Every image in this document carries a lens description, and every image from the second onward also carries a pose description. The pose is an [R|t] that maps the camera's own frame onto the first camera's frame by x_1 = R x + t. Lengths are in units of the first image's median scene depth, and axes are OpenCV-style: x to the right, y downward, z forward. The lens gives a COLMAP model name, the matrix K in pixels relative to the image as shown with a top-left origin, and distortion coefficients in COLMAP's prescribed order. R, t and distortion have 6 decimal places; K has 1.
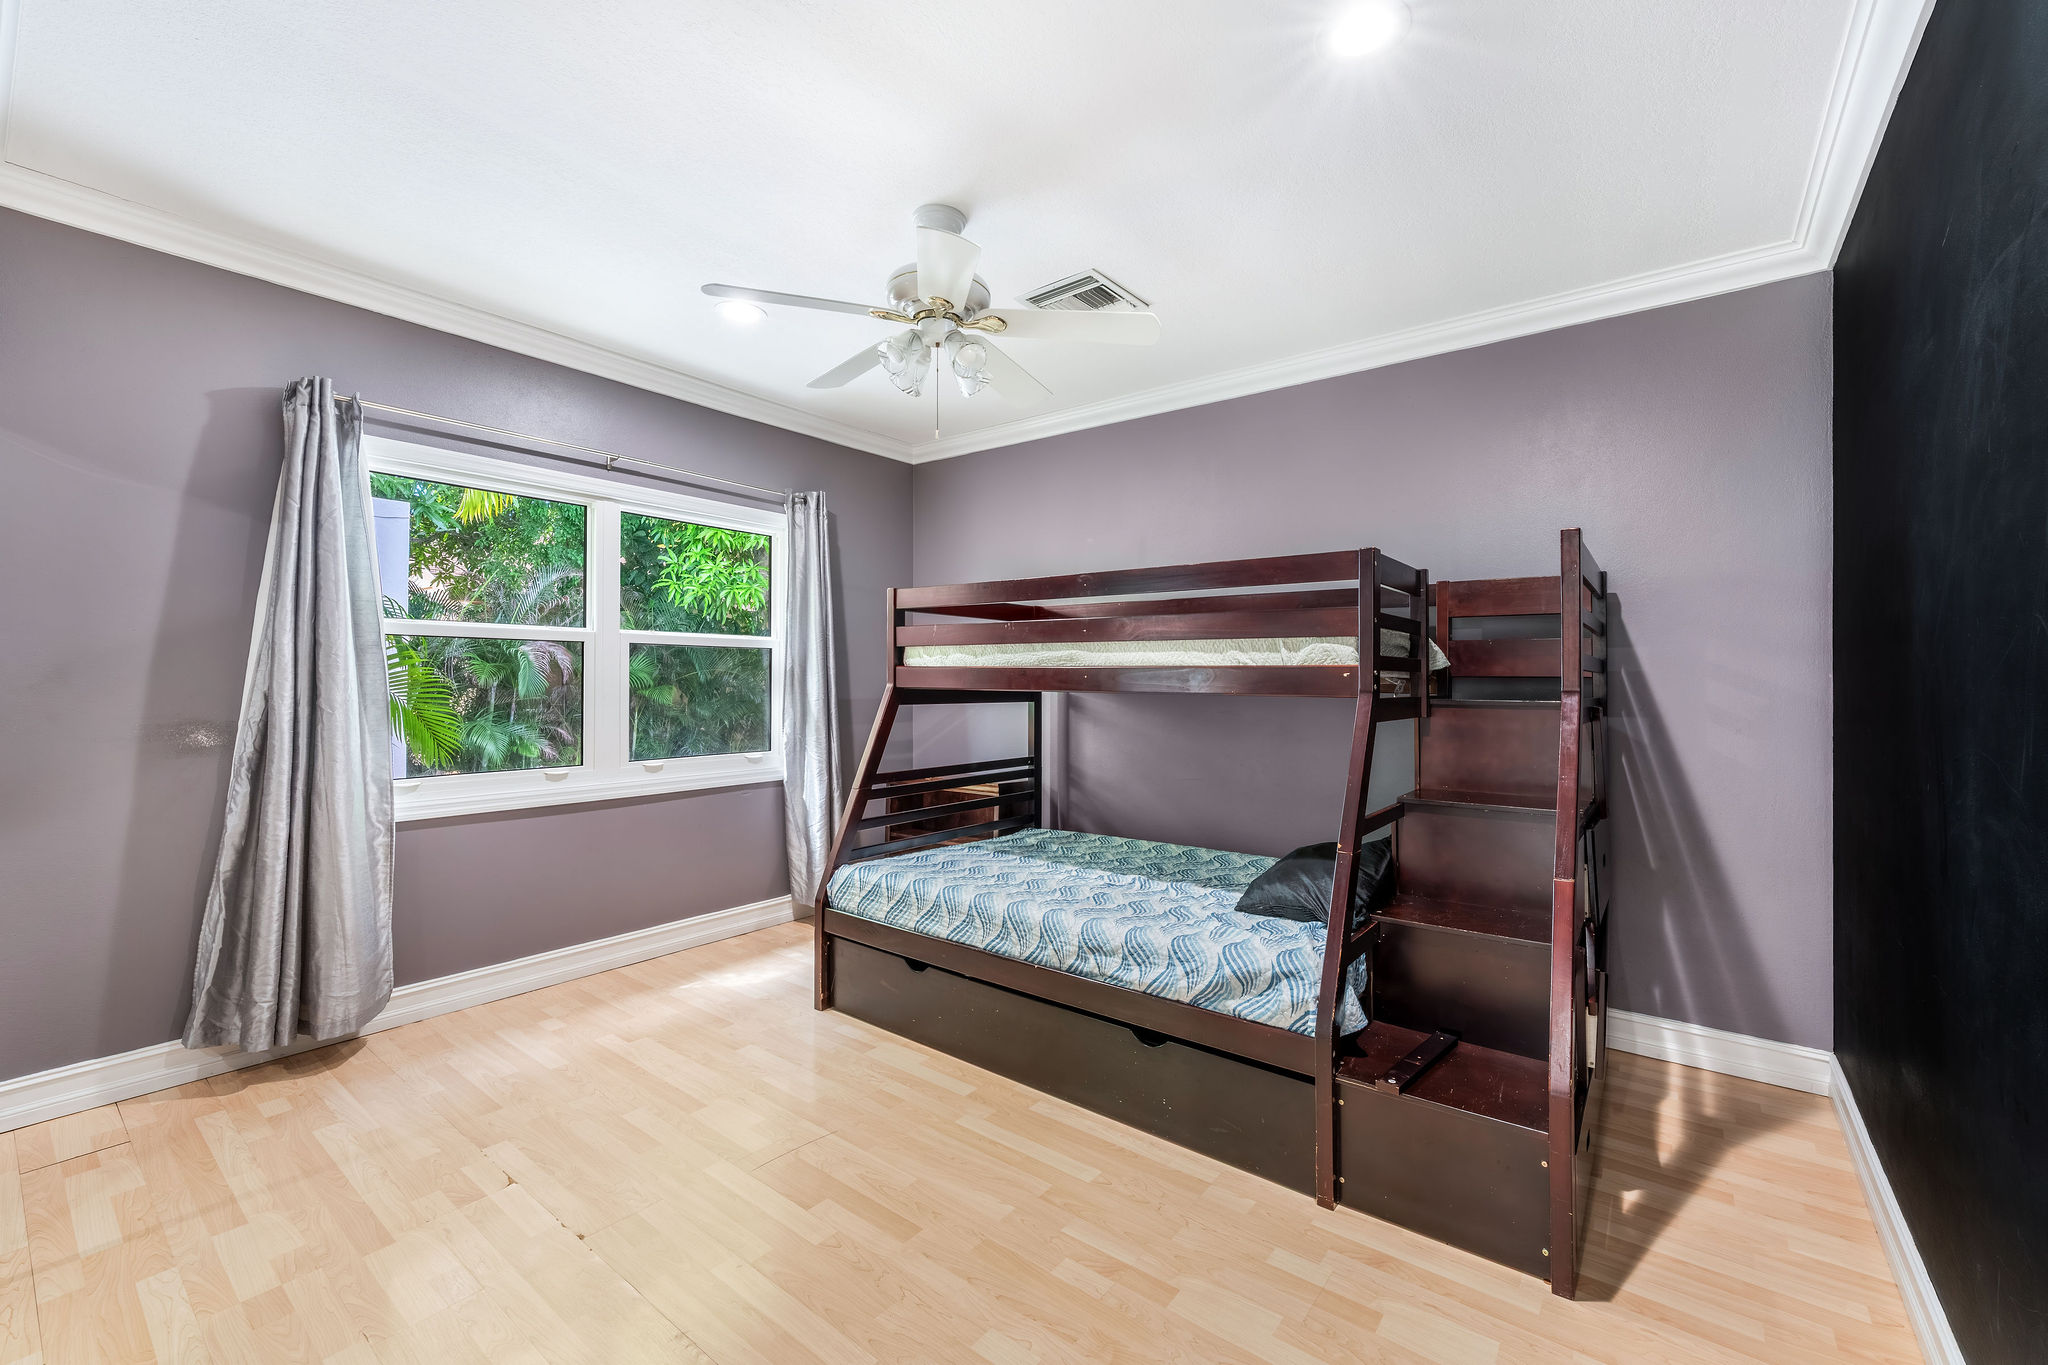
lens RADIAL K [[834.7, 0, 1013.6], [0, 834.7, 672.0], [0, 0, 1]] dist [-0.000414, -0.000781]
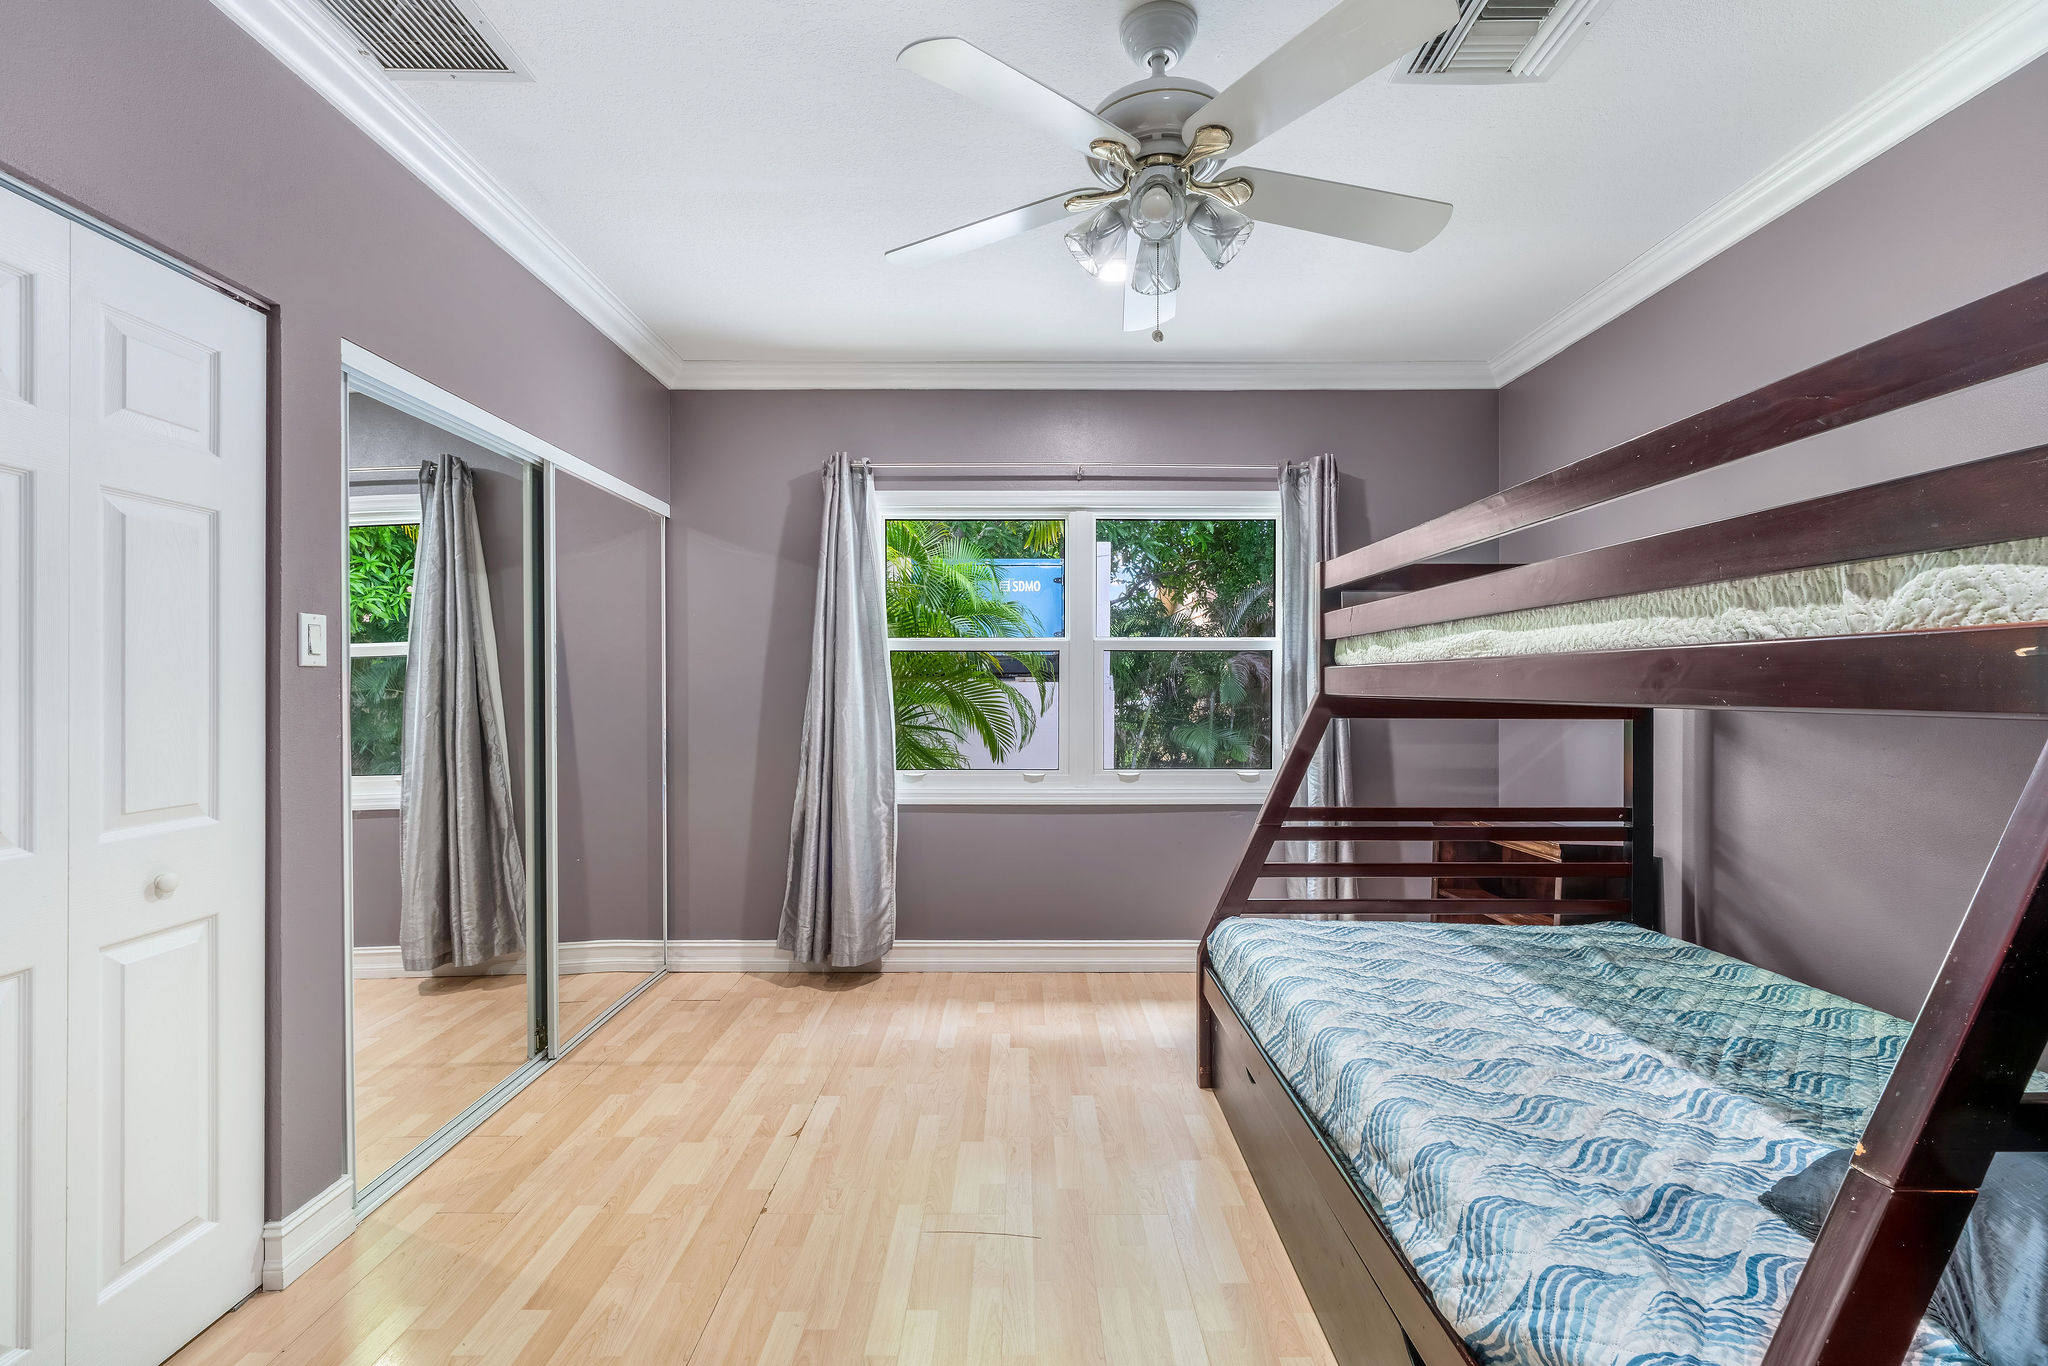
lens RADIAL K [[834.7, 0, 1024.0], [0, 834.7, 695.7], [0, 0, 1]] dist [-0.000414, -0.000781]
pose [[0.624500, 0.001847, -0.781022, 0.298206], [0.009922, 0.999898, 0.010299, 0.009708], [0.780961, -0.014181, 0.624418, 0.351311]]
